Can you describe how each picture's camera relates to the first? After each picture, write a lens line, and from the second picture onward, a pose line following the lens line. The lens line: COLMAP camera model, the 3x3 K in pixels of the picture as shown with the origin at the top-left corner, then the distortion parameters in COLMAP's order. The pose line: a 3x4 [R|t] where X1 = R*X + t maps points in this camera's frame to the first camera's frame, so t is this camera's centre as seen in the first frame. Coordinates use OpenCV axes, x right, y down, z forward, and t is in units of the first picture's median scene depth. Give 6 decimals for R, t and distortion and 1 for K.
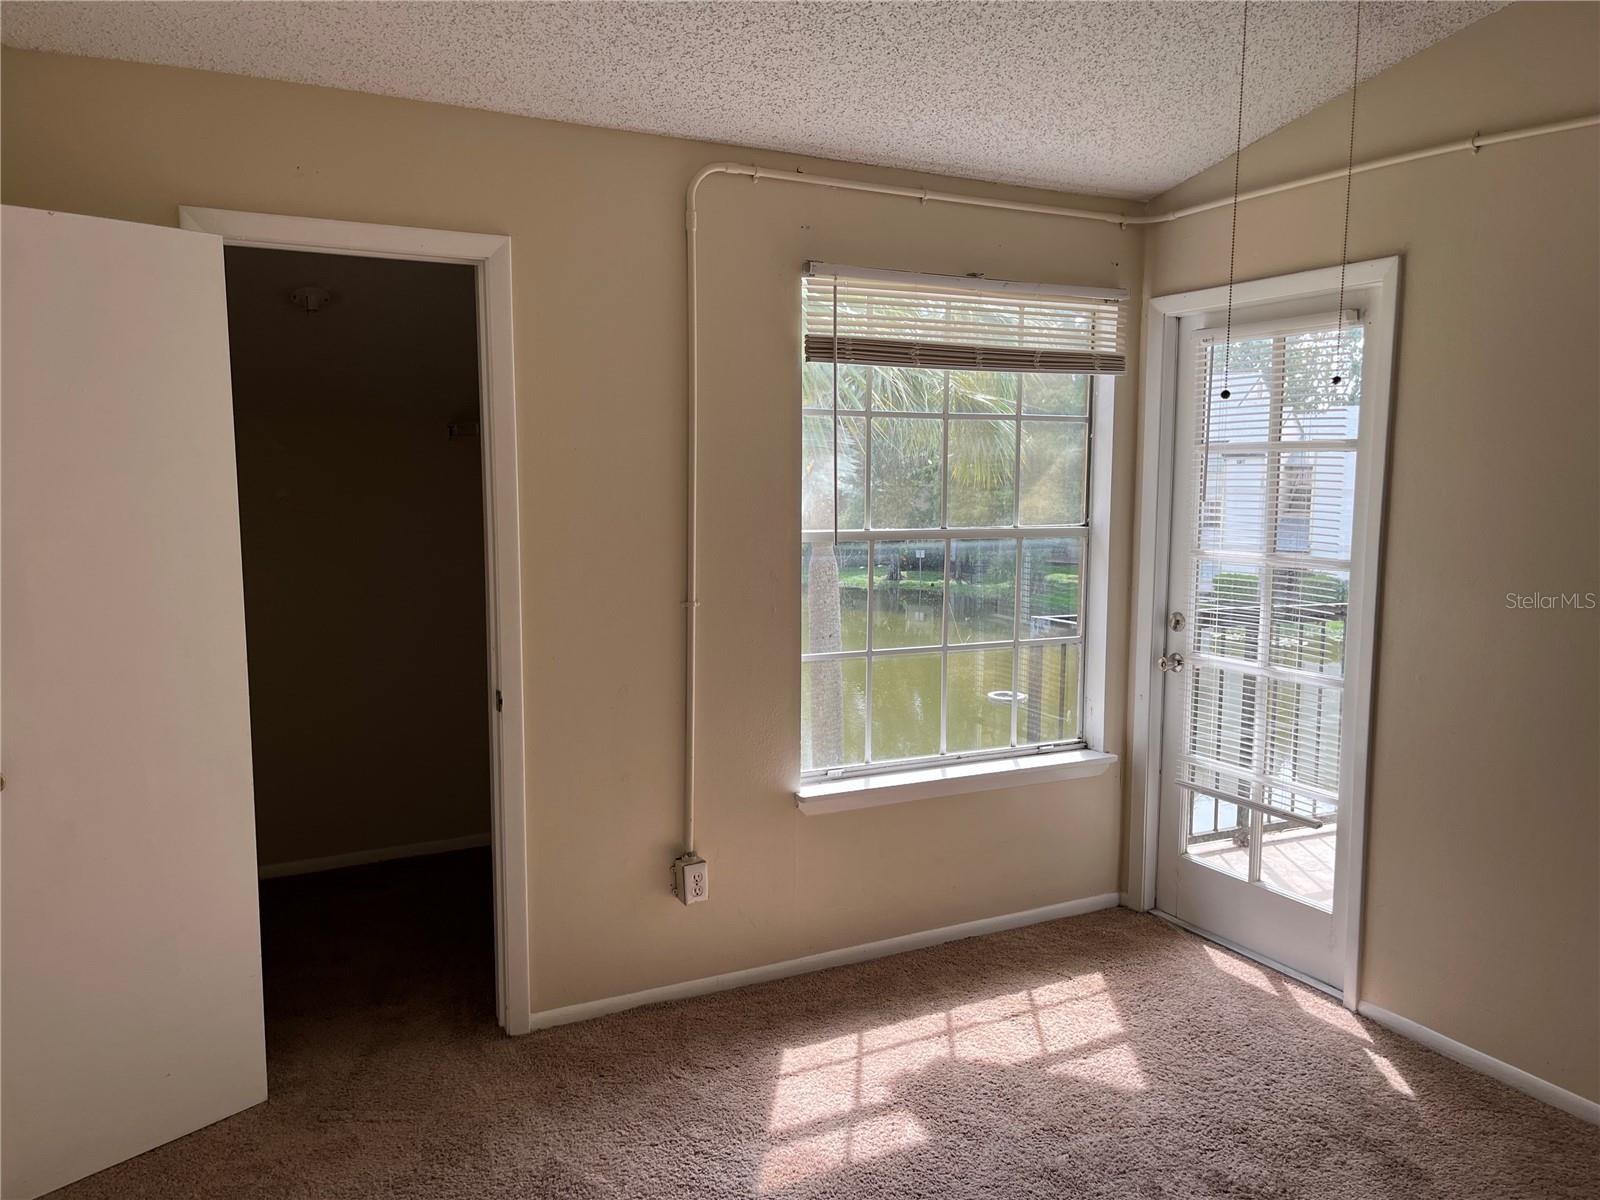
lens RADIAL K [[1234.6, 0, 793.8], [0, 1234.6, 605.9], [0, 0, 1]] dist [0.048953, -0.038172]
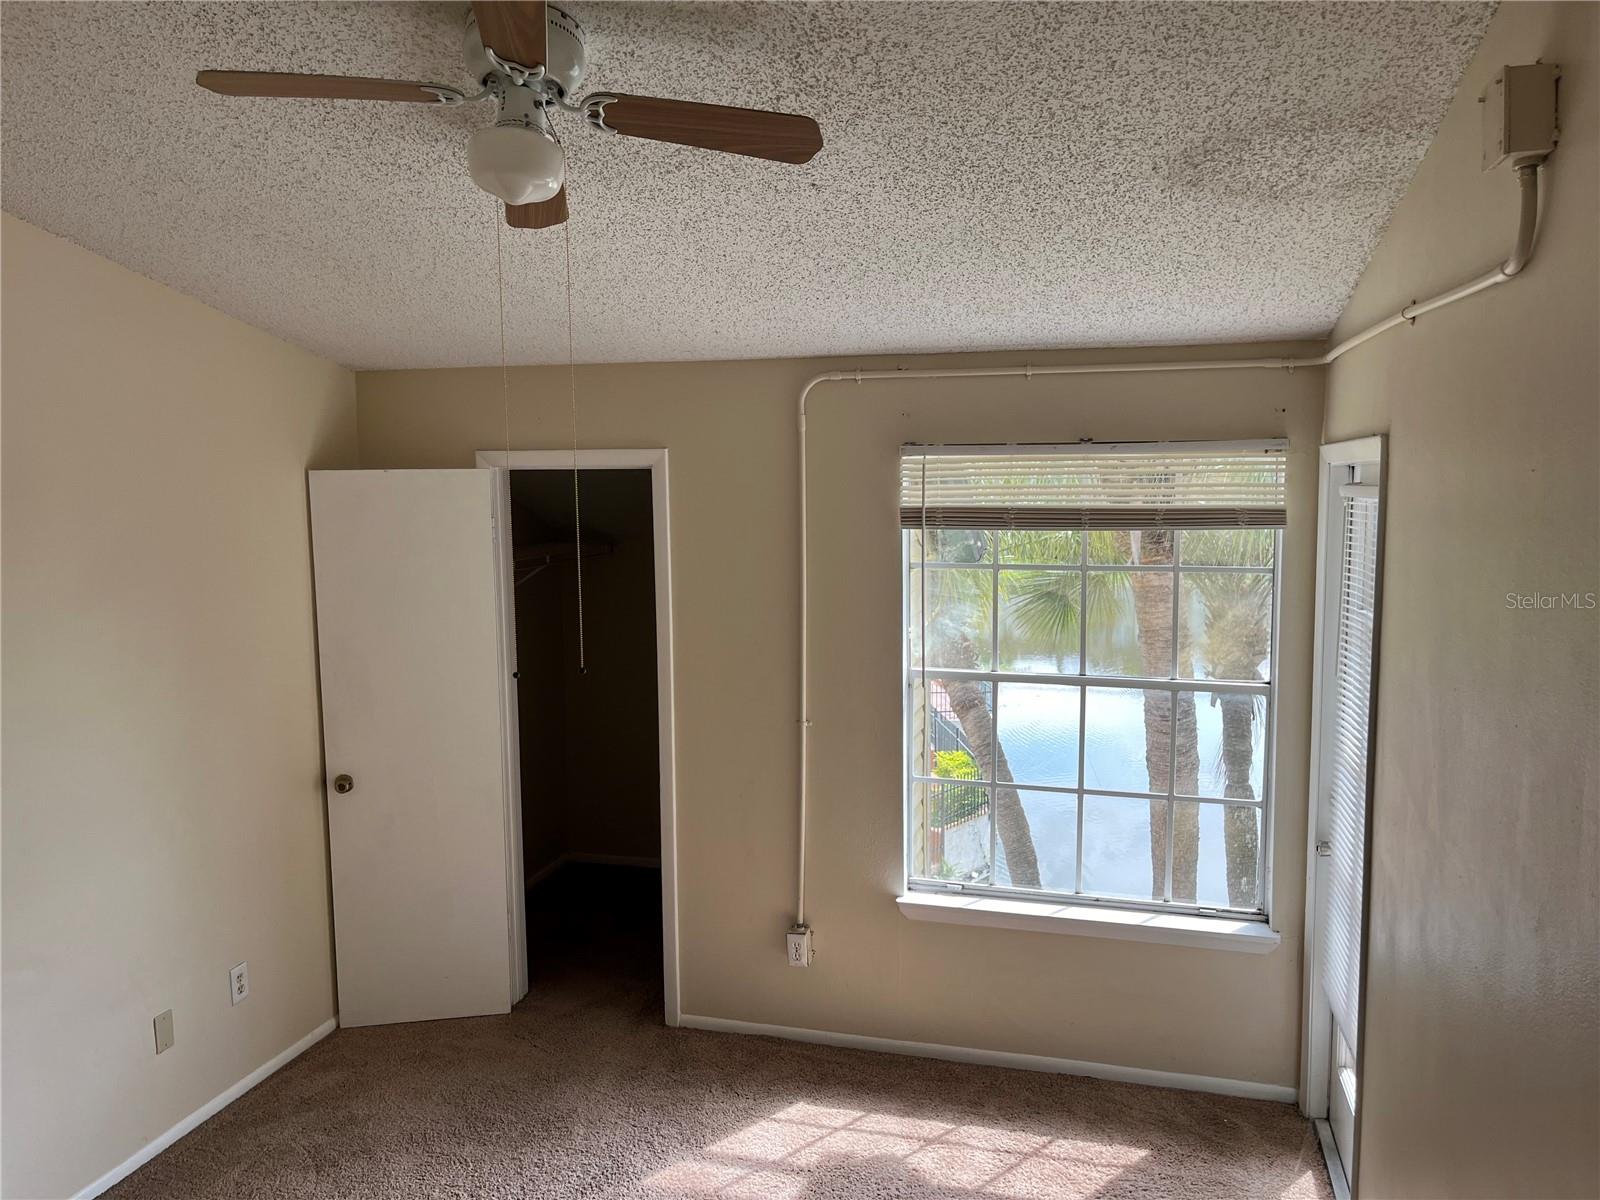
lens RADIAL K [[1234.6, 0, 793.8], [0, 1234.6, 605.9], [0, 0, 1]] dist [0.048953, -0.038172]
pose [[0.723838, 0.063411, -0.687050, 0.739112], [-0.067860, 0.997483, 0.020569, -0.141922], [0.686624, 0.031734, 0.726319, 0.089579]]
